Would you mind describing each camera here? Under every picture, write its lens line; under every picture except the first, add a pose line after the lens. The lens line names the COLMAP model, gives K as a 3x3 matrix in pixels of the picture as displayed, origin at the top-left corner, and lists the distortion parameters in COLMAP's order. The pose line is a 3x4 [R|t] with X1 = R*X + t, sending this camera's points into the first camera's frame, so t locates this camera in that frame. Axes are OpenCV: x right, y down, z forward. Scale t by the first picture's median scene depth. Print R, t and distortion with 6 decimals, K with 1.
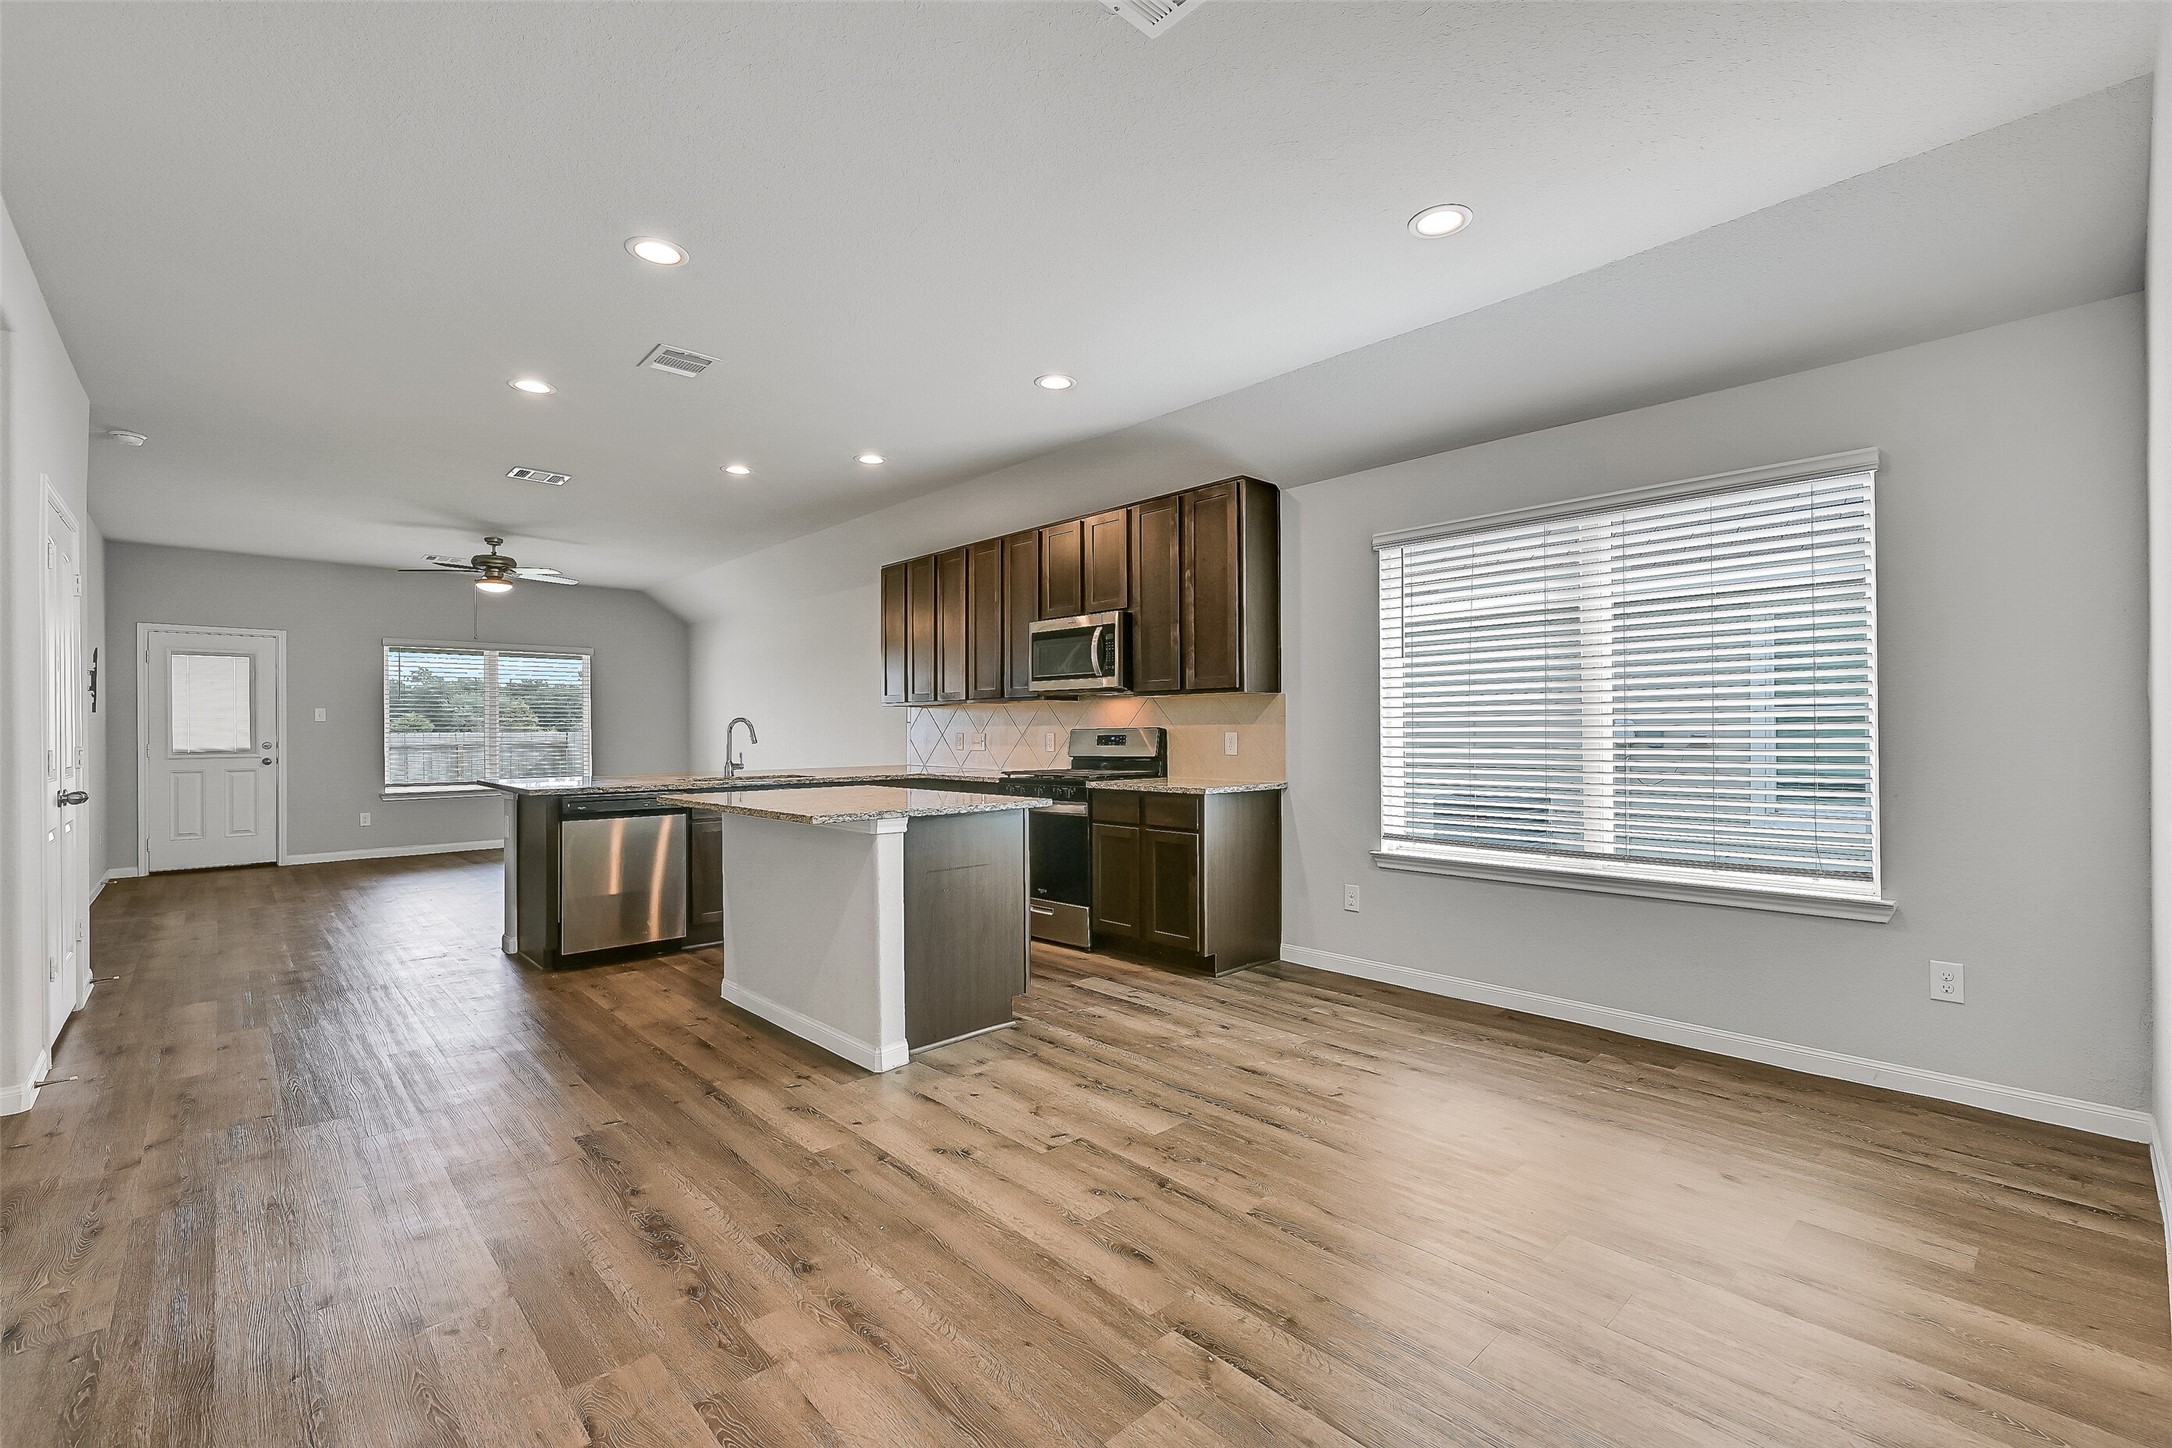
lens RADIAL K [[922.8, 0, 1086.0], [0, 922.8, 724.0], [0, 0, 1]] dist [-0.001345, -0.000156]
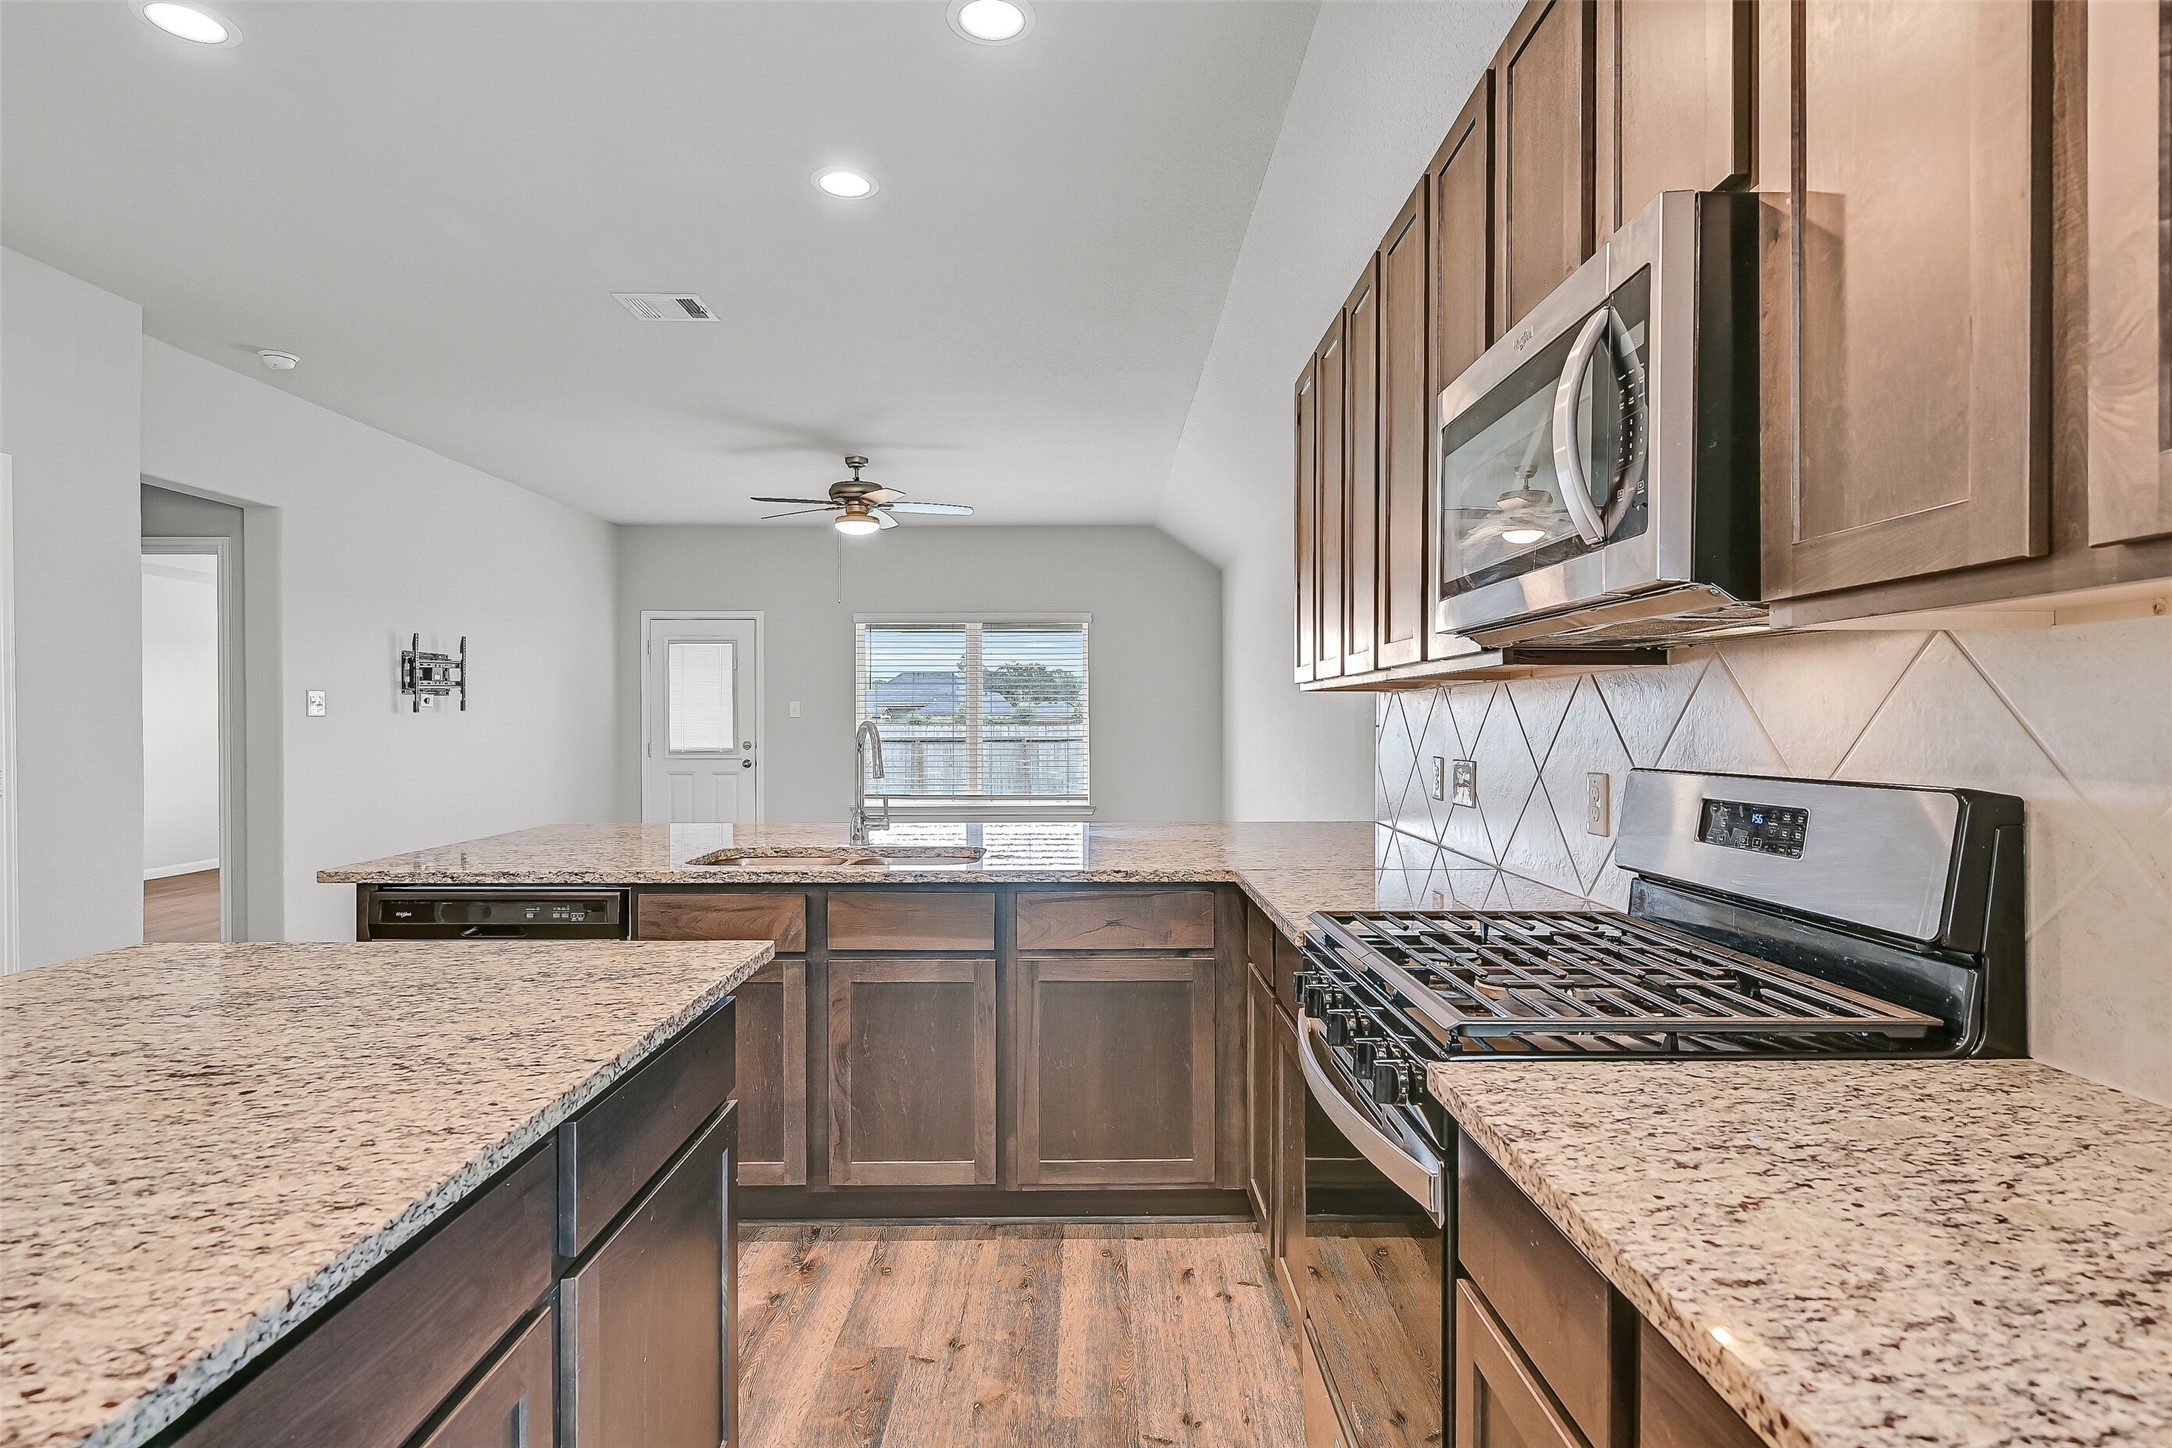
lens RADIAL K [[1132.8, 0, 1086.0], [0, 1132.8, 724.0], [0, 0, 1]] dist [0.000584, 0.000092]
pose [[0.730416, 0.006800, -0.682969, 0.113095], [0.000806, 0.999941, 0.010819, -0.013275], [0.683002, -0.008453, 0.730367, 0.761142]]
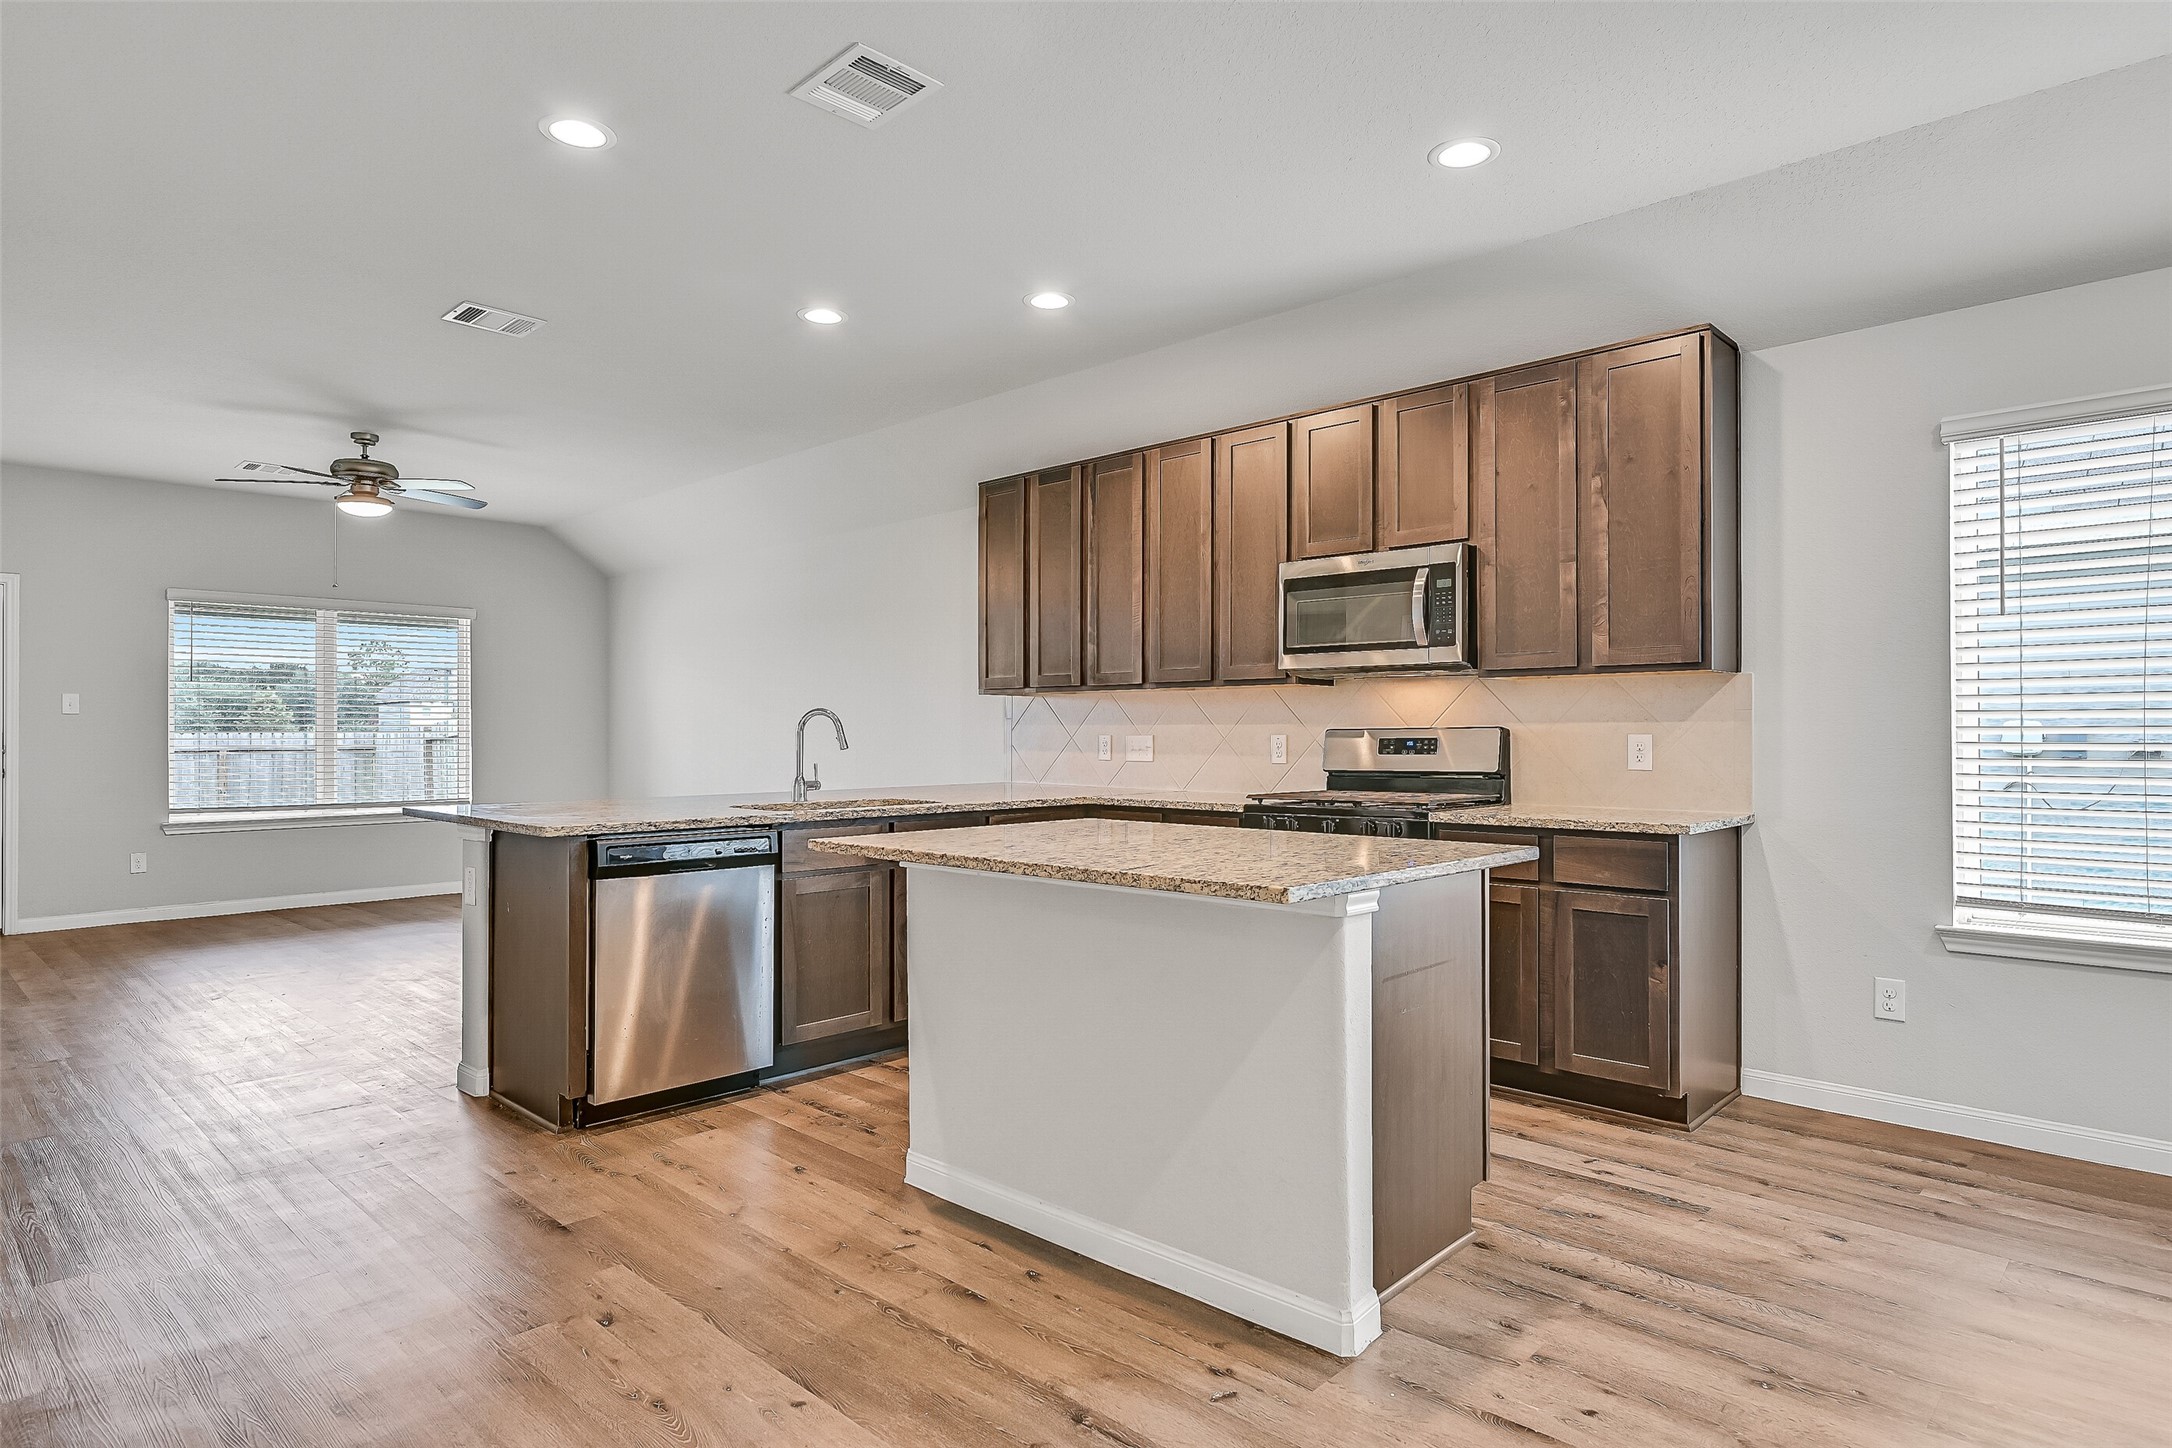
lens RADIAL K [[1190.6, 0, 1086.0], [0, 1190.6, 724.0], [0, 0, 1]] dist [0.000596, -0.000075]
pose [[0.998477, 0.003993, 0.055016, -0.276617], [-0.003965, 0.999992, -0.000617, 0.003874], [-0.055018, 0.000398, 0.998485, 0.202938]]
